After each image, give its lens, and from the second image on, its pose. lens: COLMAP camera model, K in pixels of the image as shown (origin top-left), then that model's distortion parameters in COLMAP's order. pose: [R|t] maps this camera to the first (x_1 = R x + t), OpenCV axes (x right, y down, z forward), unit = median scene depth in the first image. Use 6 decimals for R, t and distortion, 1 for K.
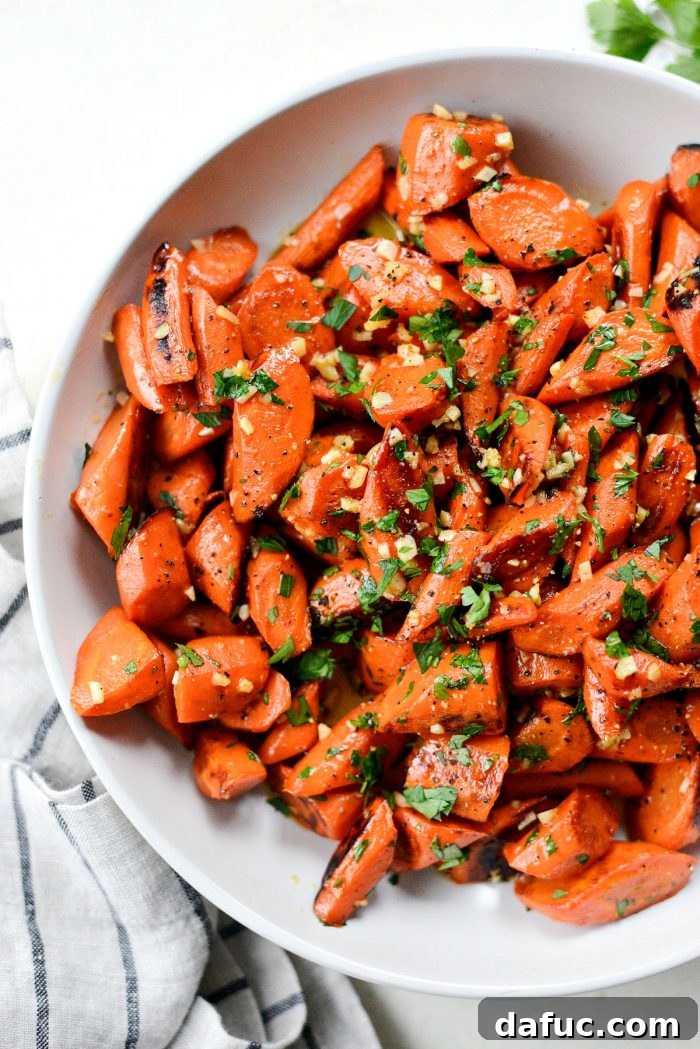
lens RADIAL K [[1698.3, 0, 353.3], [0, 1698.3, 524.6], [0, 0, 1]] dist [-0.141563, 0.000000]
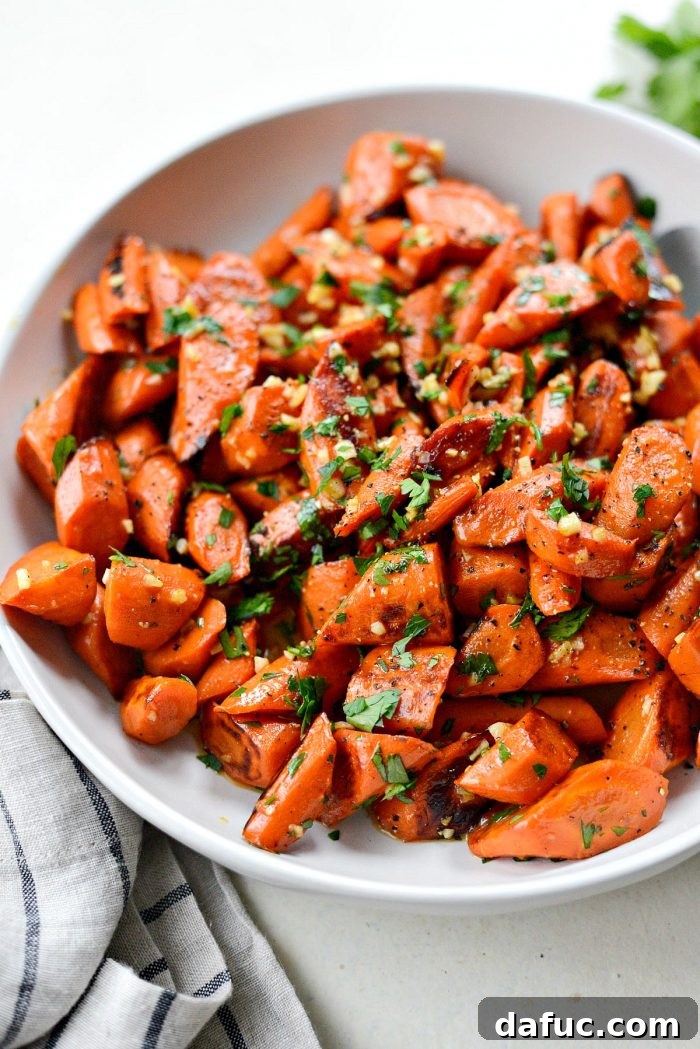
lens RADIAL K [[1698.3, 0, 351.6], [0, 1698.3, 521.2], [0, 0, 1]] dist [-0.141563, 0.000000]
pose [[0.999994, 0.003344, 0.000173, 0.033877], [-0.002879, 0.885110, -0.465374, 0.502189], [-0.001710, 0.465371, 0.885114, 0.129371]]
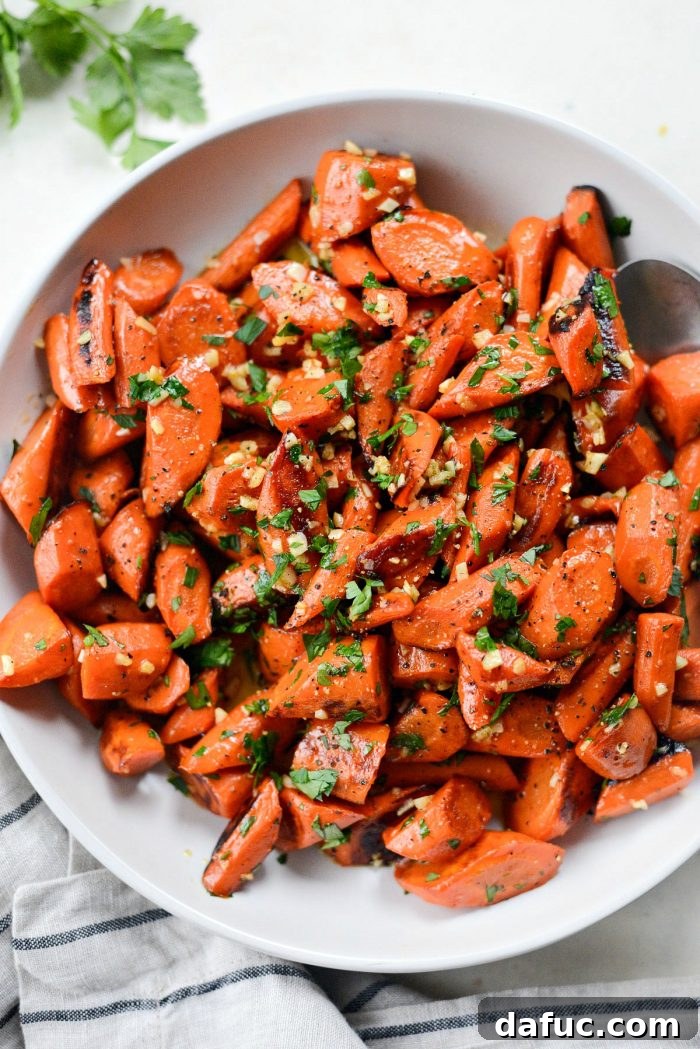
lens RADIAL K [[1698.3, 0, 346.6], [0, 1698.3, 526.6], [0, 0, 1]] dist [-0.141563, 0.000000]
pose [[0.998887, 0.040229, -0.024639, 0.086118], [-0.041319, 0.998111, -0.045458, 0.049300], [0.022763, 0.046425, 0.998662, -0.078728]]
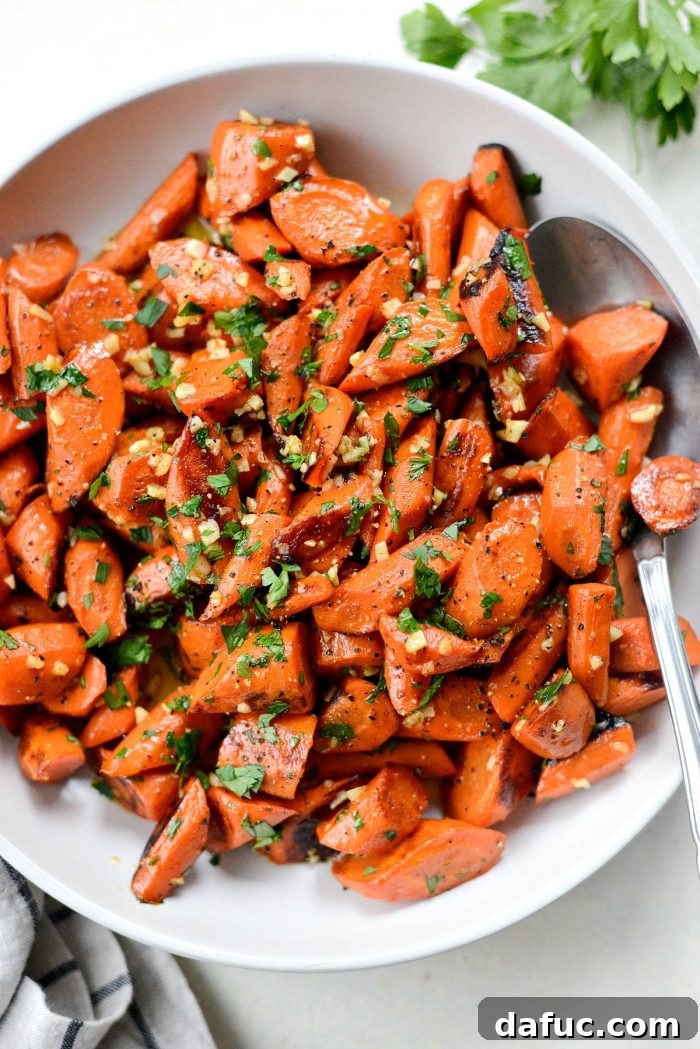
lens RADIAL K [[1698.3, 0, 350.9], [0, 1698.3, 525.5], [0, 0, 1]] dist [-0.141563, 0.000000]
pose [[0.999905, -0.013566, -0.002463, 0.116969], [0.013452, 0.999044, -0.041605, 0.052810], [0.003025, 0.041568, 0.999131, -0.034253]]
